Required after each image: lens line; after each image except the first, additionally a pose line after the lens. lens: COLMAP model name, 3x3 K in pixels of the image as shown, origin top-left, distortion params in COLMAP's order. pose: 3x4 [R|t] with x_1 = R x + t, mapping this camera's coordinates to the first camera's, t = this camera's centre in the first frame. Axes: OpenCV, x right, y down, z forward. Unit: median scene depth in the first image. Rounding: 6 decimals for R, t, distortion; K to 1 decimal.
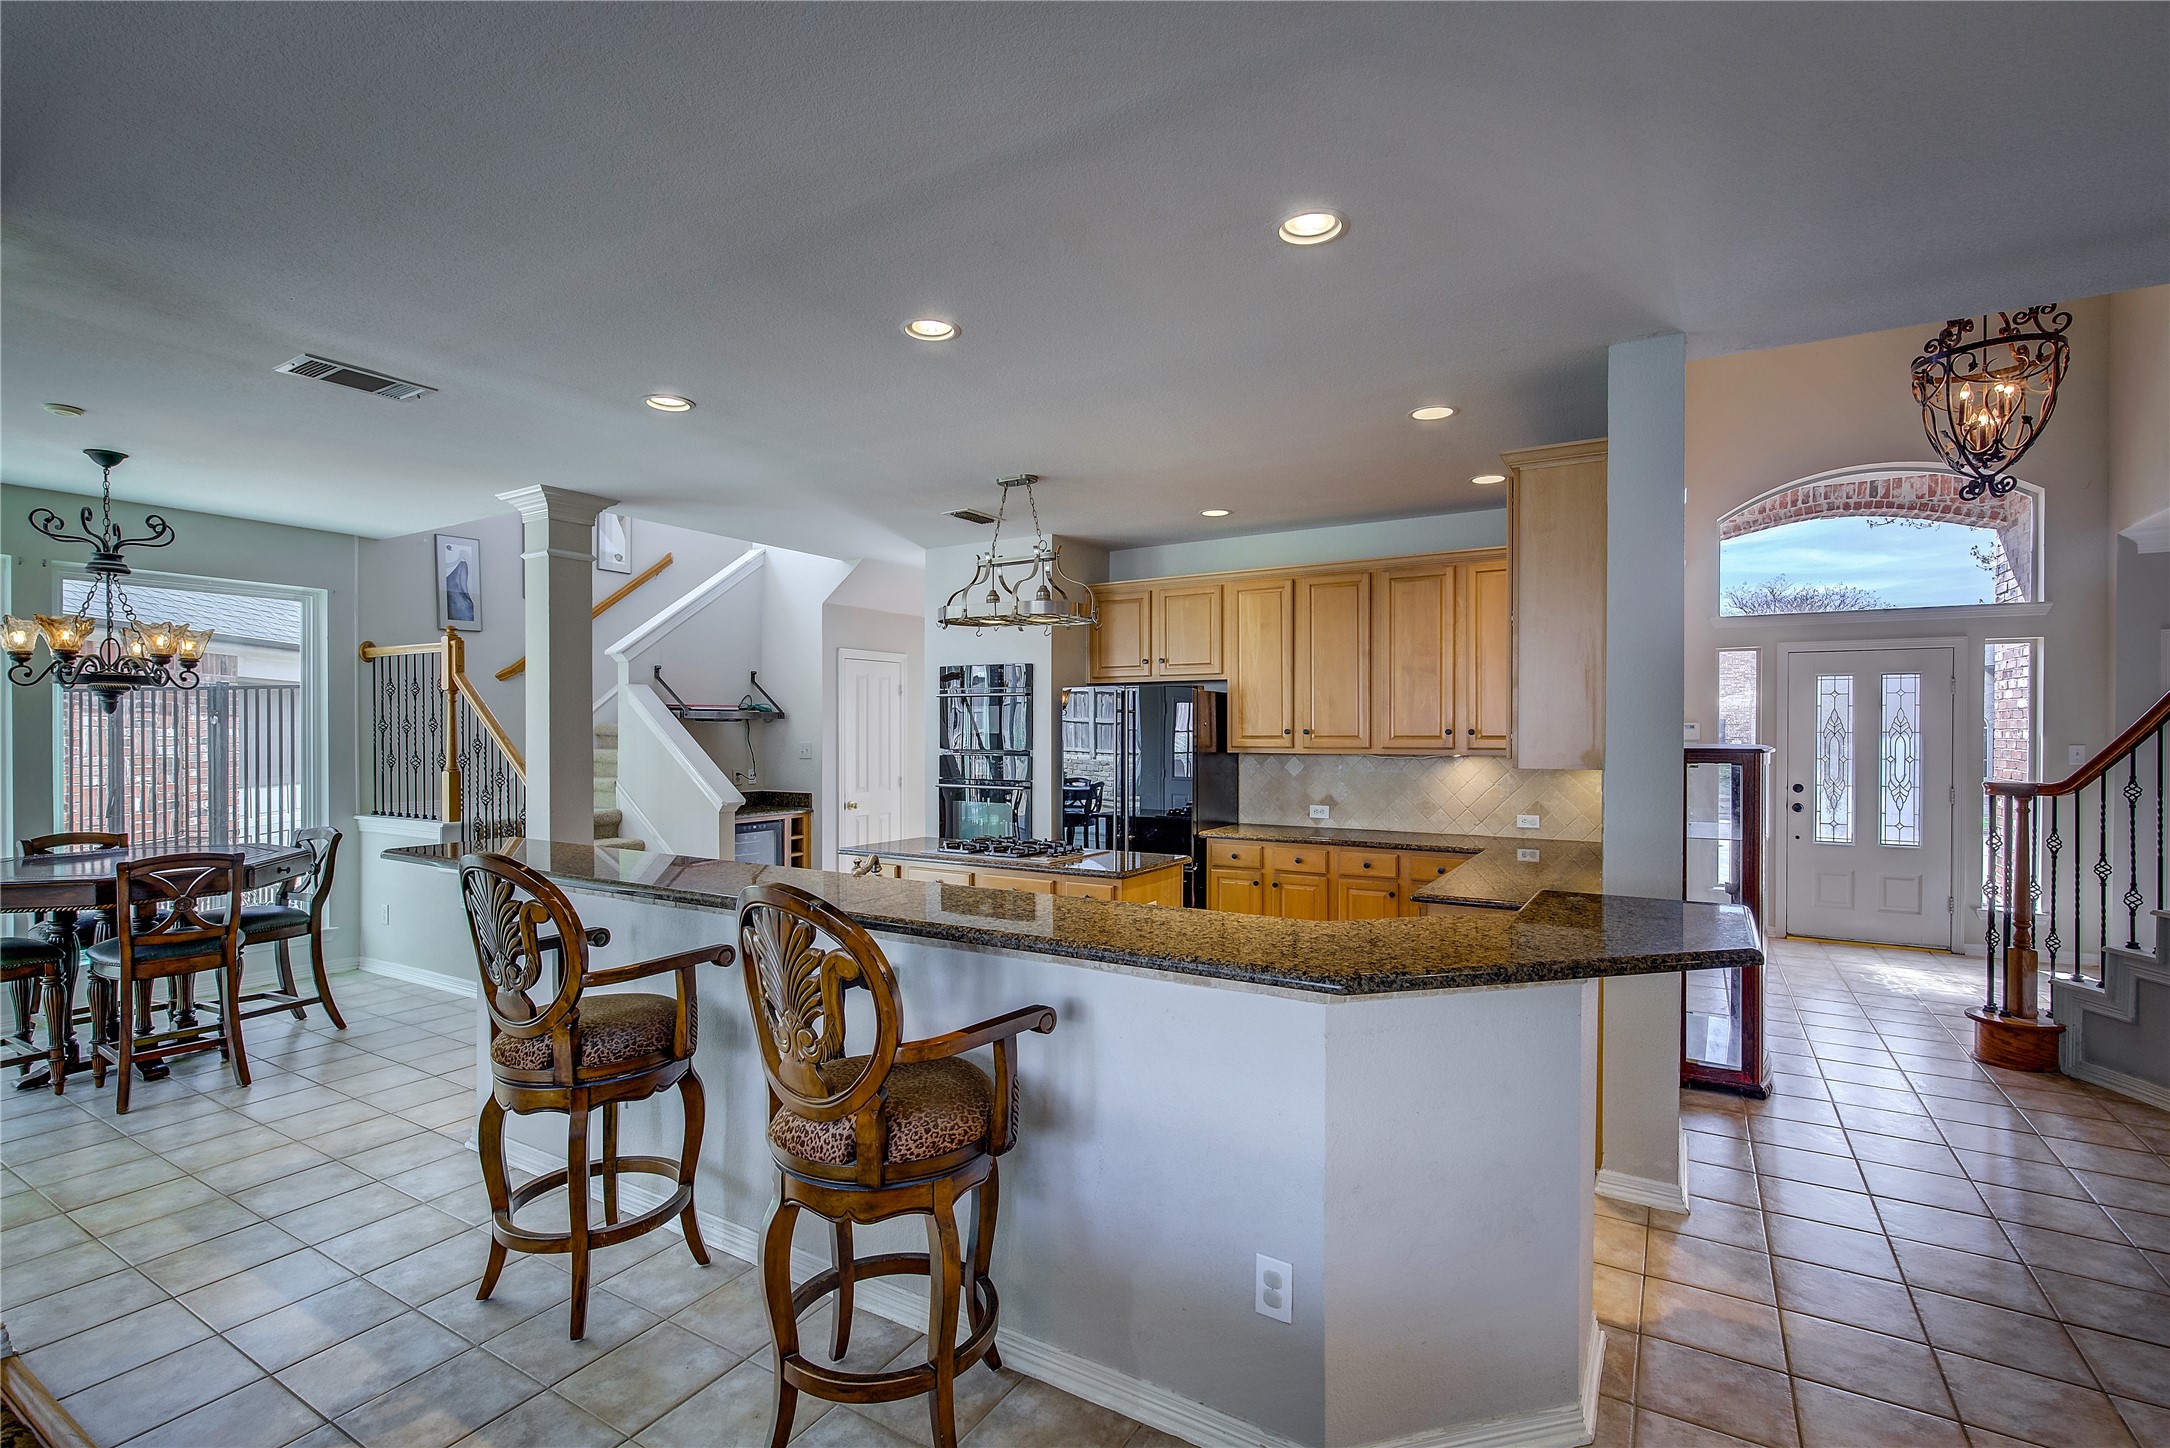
lens RADIAL K [[986.1, 0, 1100.2], [0, 986.1, 729.8], [0, 0, 1]] dist [-0.008390, 0.001656]
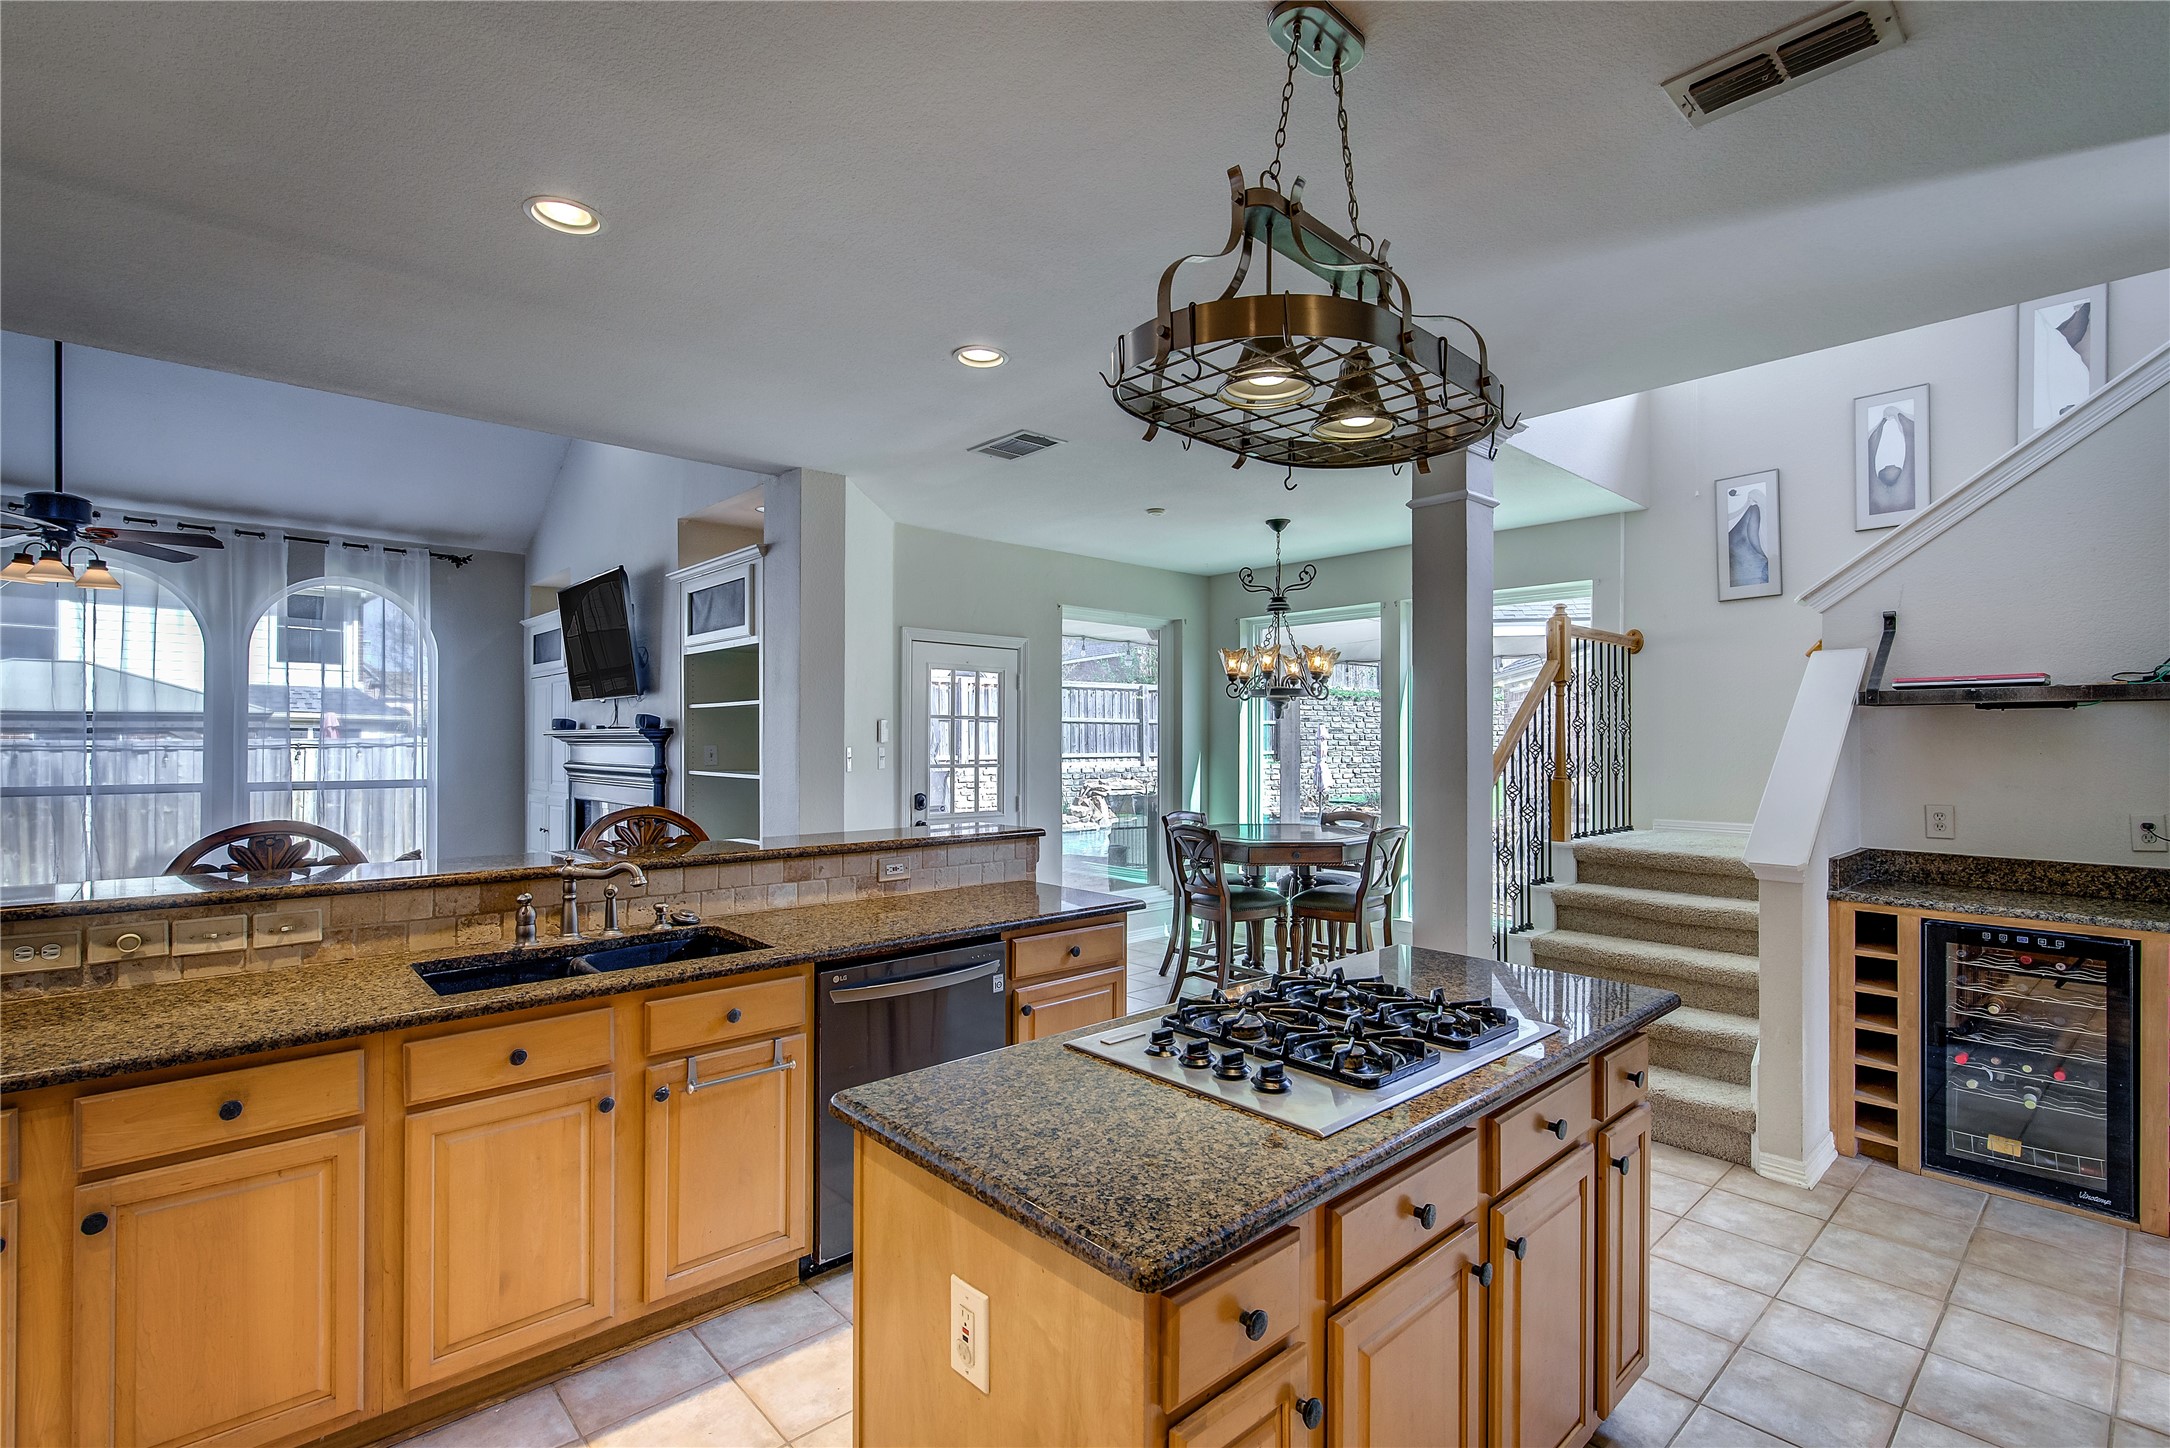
lens RADIAL K [[986.1, 0, 1089.7], [0, 986.1, 739.0], [0, 0, 1]] dist [-0.008390, 0.001656]
pose [[-0.289865, -0.004845, -0.957055, 0.234831], [-0.004016, 0.999985, -0.003846, 0.011900], [0.957059, 0.002729, -0.289880, 0.819974]]
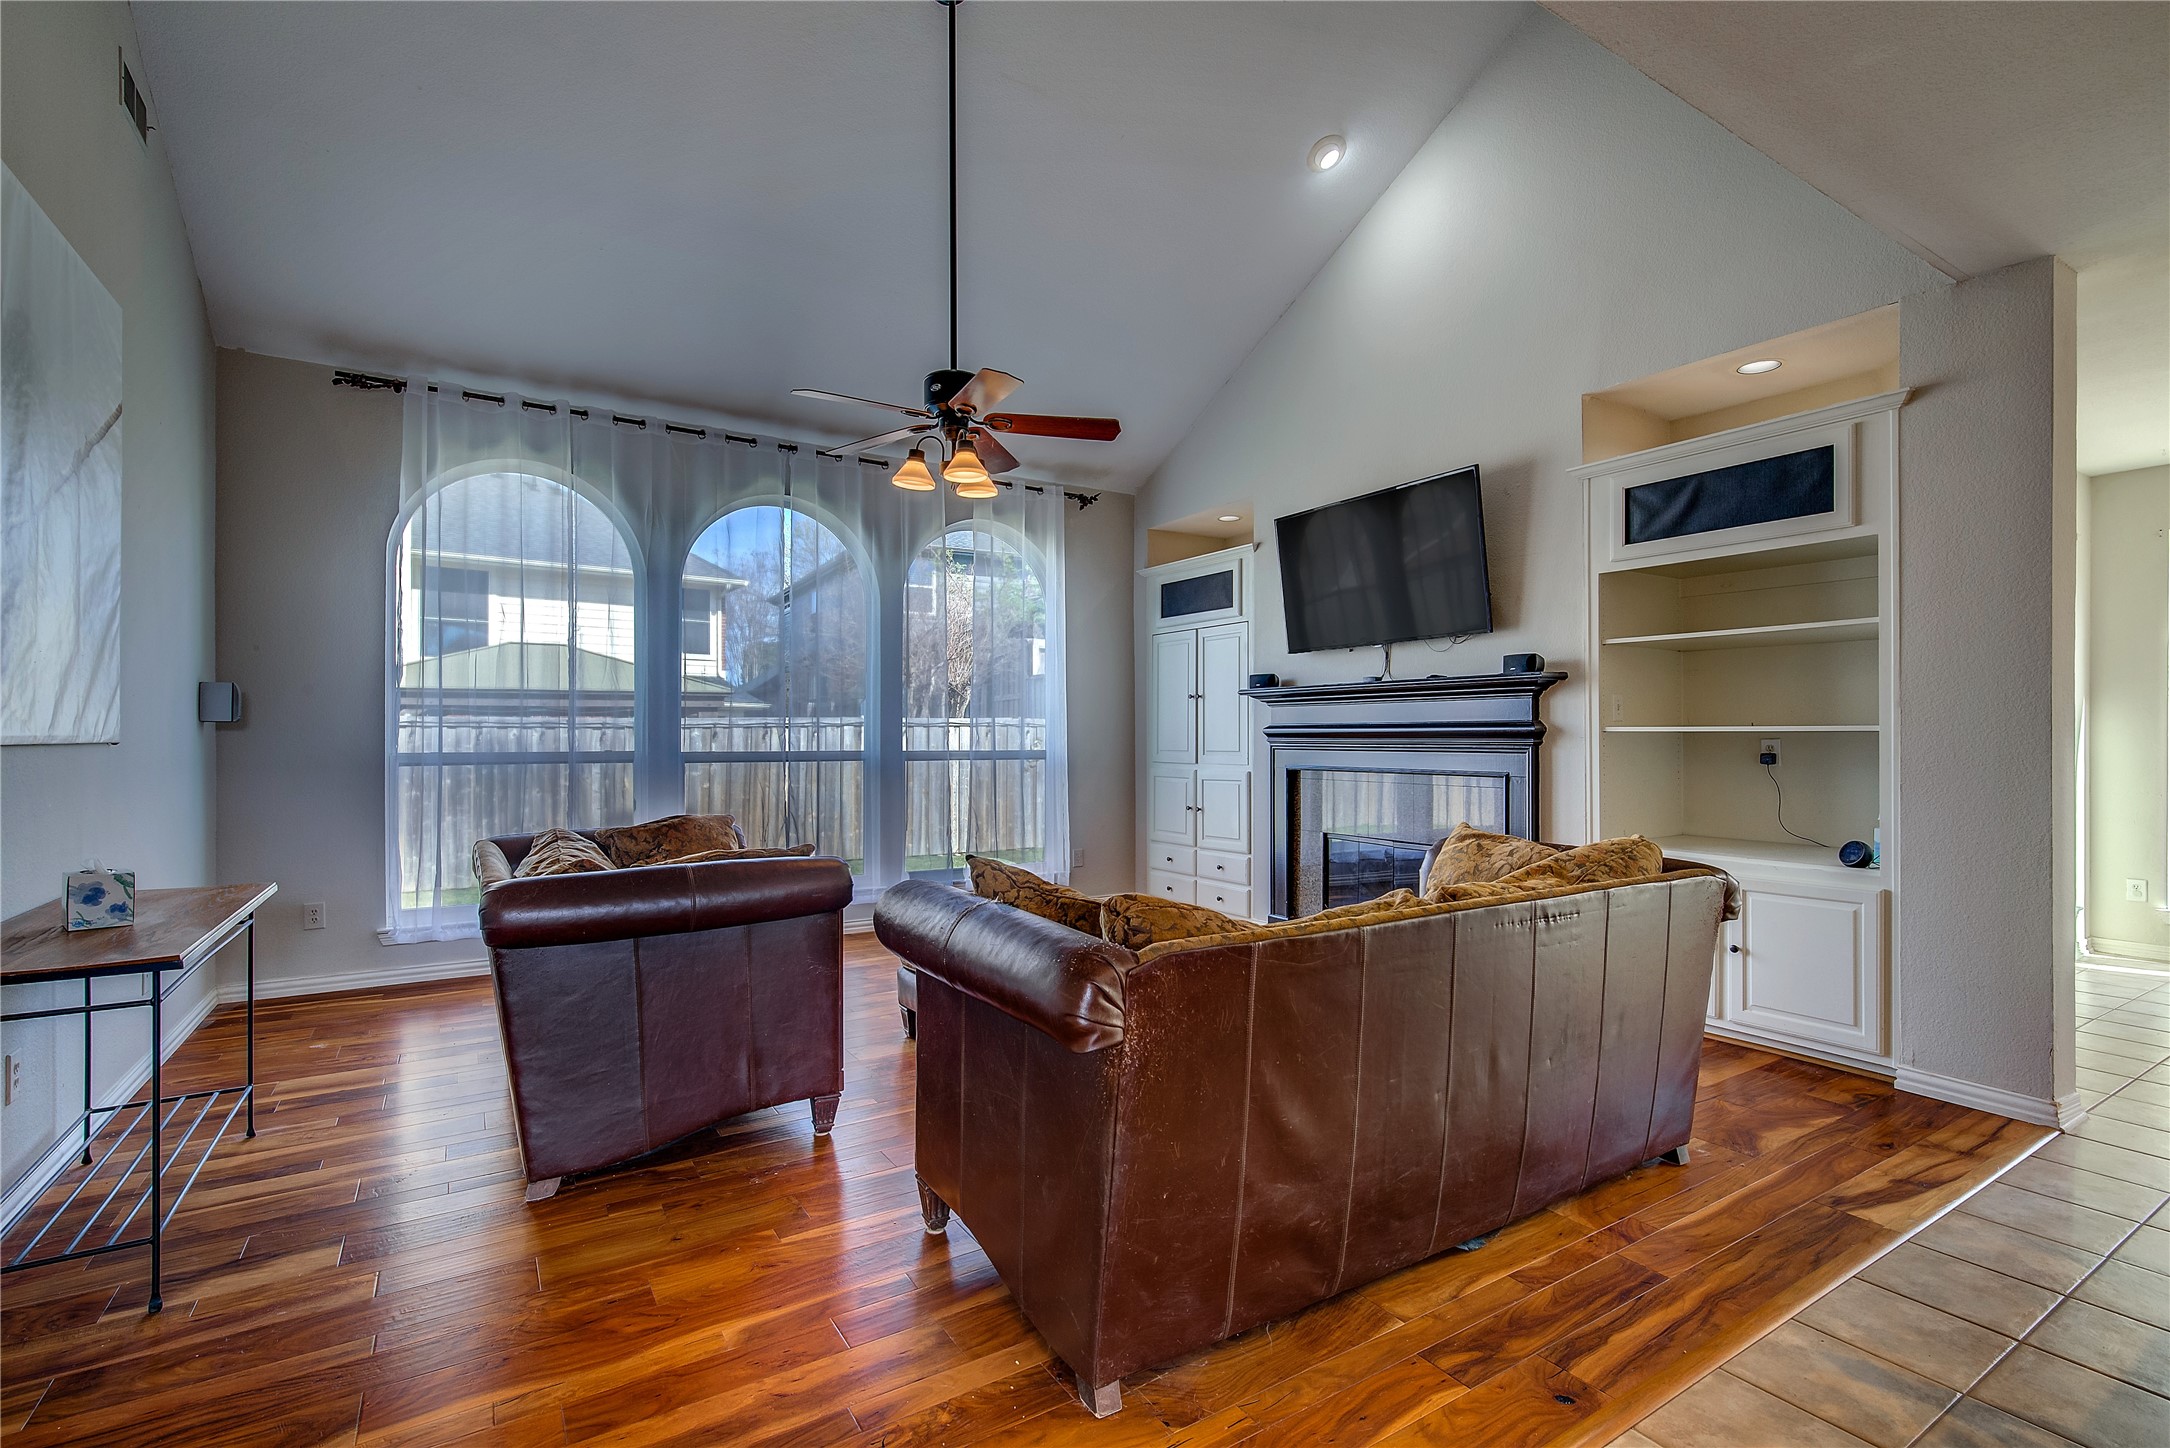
lens RADIAL K [[986.1, 0, 1081.0], [0, 986.1, 729.0], [0, 0, 1]] dist [-0.008390, 0.001656]
pose [[-0.456059, -0.005261, -0.889934, 0.250133], [0.002808, 0.999969, -0.007351, 0.046475], [0.889945, -0.005852, -0.456030, 0.160501]]
